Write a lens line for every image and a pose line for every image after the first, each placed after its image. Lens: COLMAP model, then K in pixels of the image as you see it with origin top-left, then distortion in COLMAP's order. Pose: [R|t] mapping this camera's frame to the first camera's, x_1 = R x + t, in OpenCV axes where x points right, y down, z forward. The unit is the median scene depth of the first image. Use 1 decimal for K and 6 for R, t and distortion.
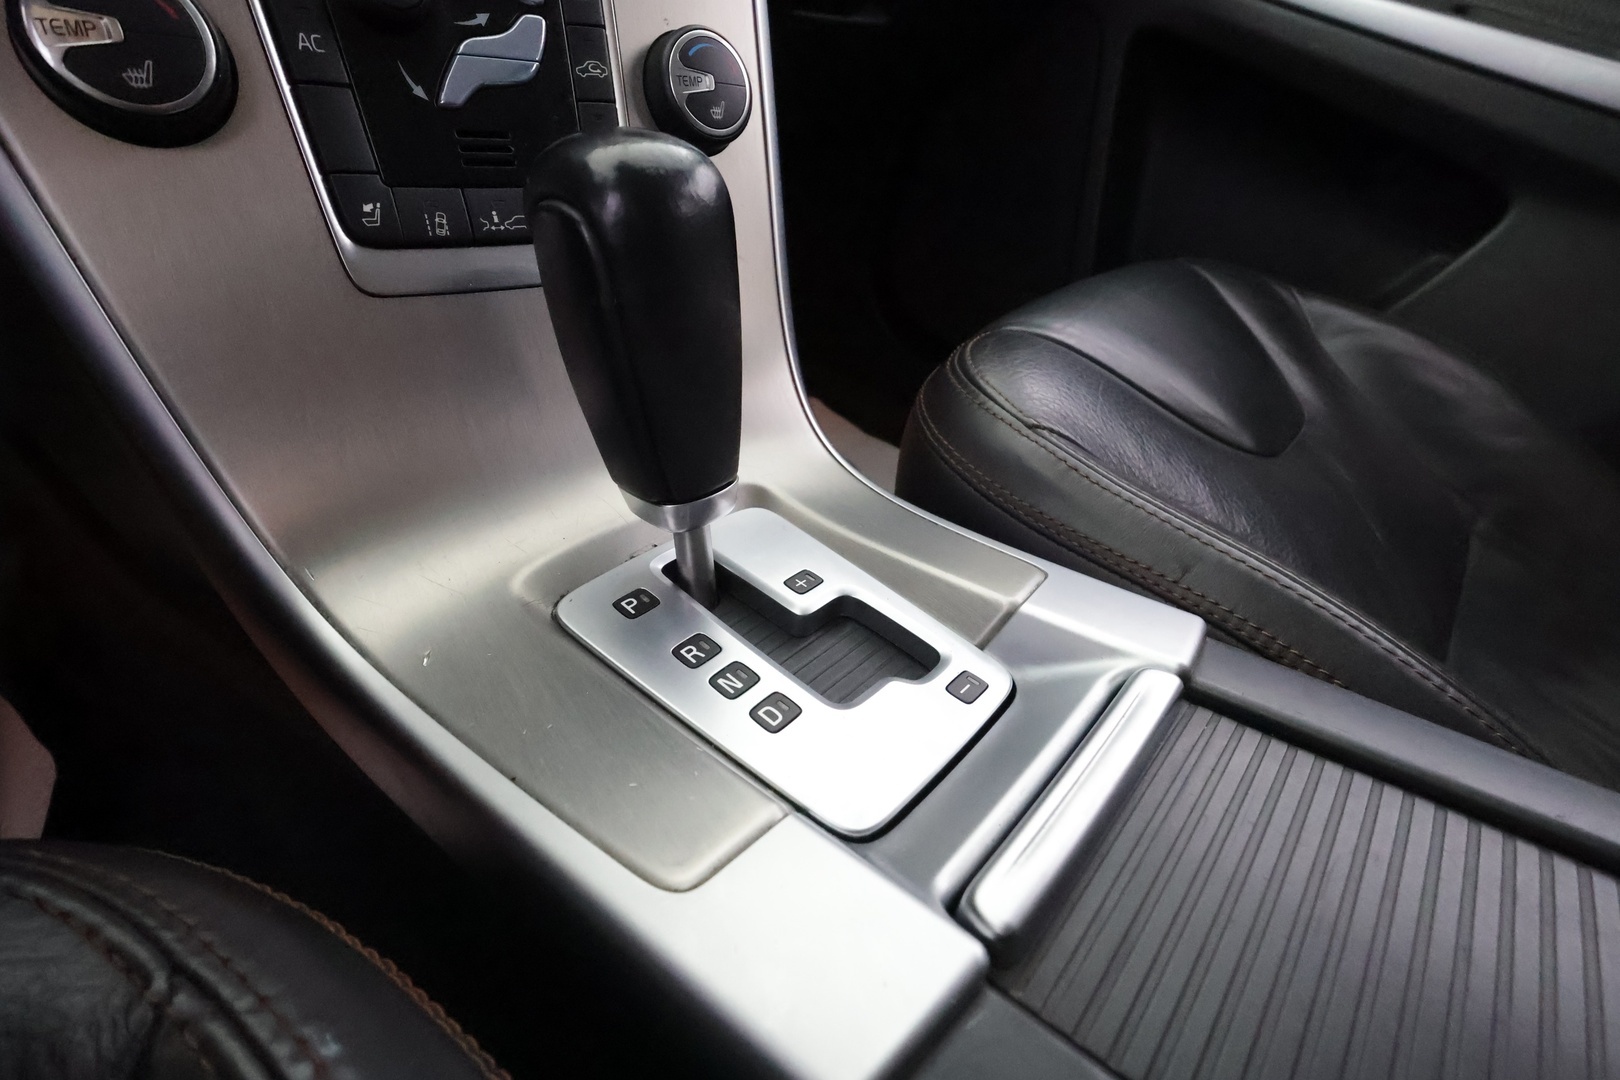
lens RADIAL K [[744.5, 0, 806.2], [0, 744.5, 533.8], [0, 0, 1]] dist [-0.005477, 0.001152]
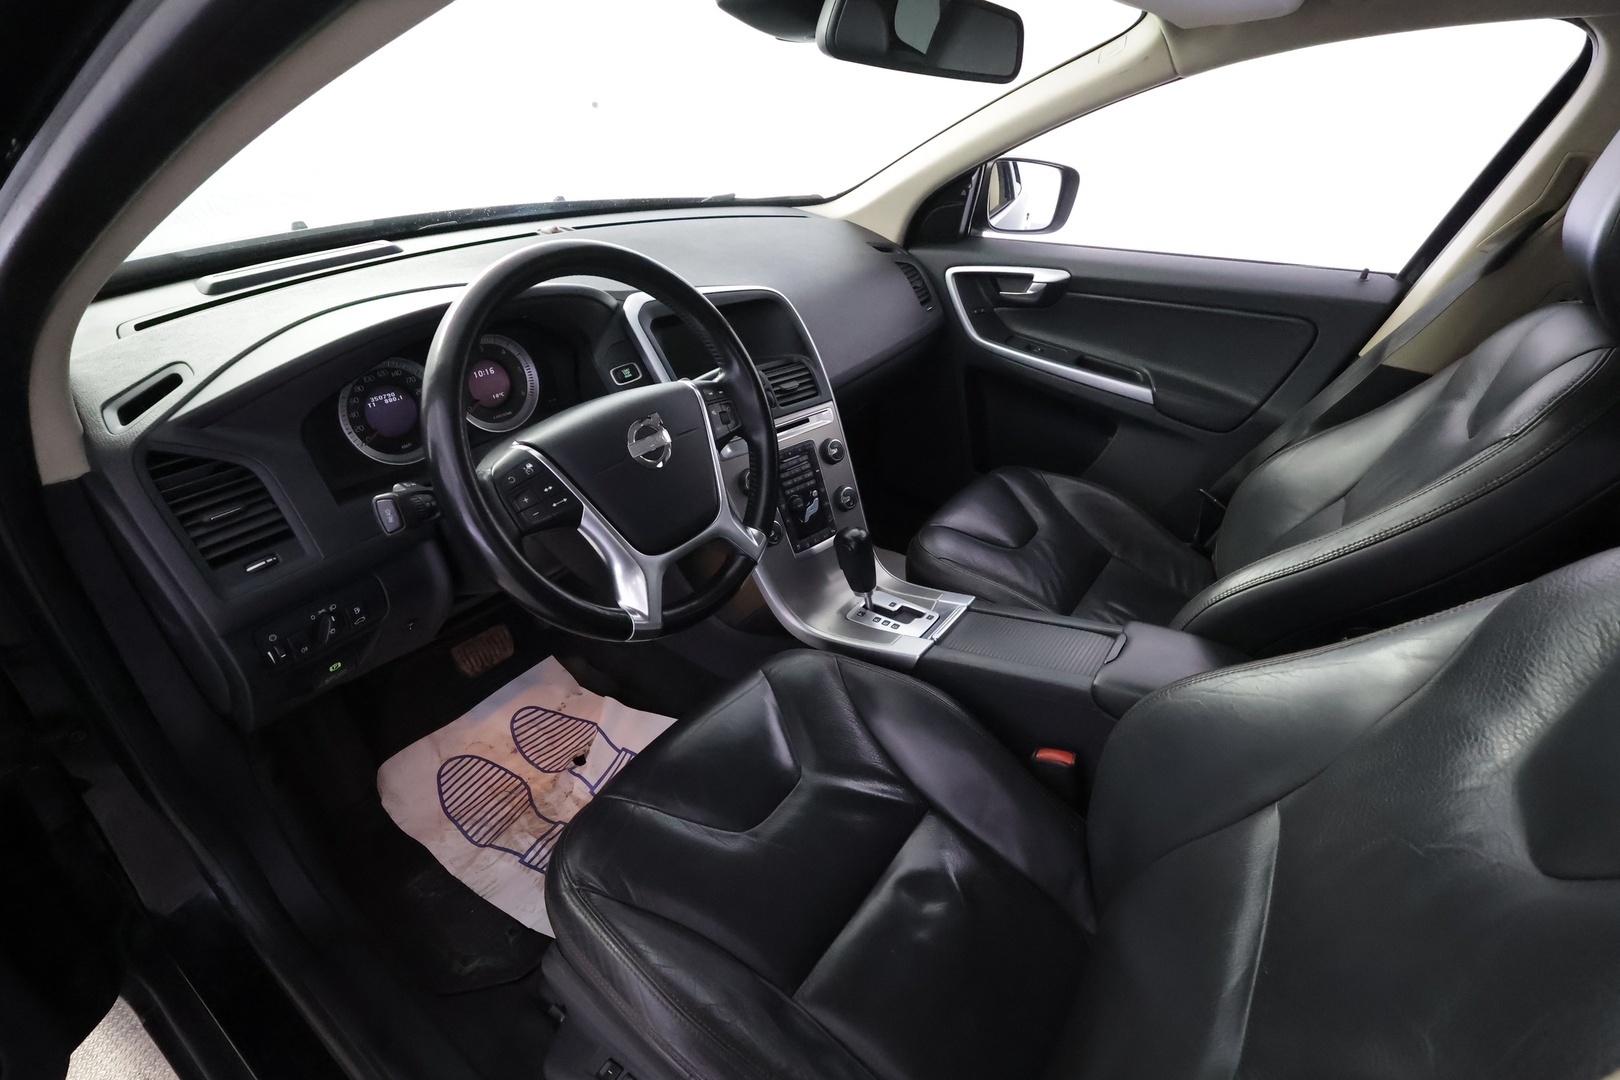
lens RADIAL K [[744.5, 0, 792.8], [0, 744.5, 543.7], [0, 0, 1]] dist [-0.005477, 0.001152]
pose [[0.984499, -0.175373, -0.002545, -0.561711], [0.174026, 0.978539, -0.110348, 0.099818], [0.021842, 0.108194, 0.993890, -3.821106]]
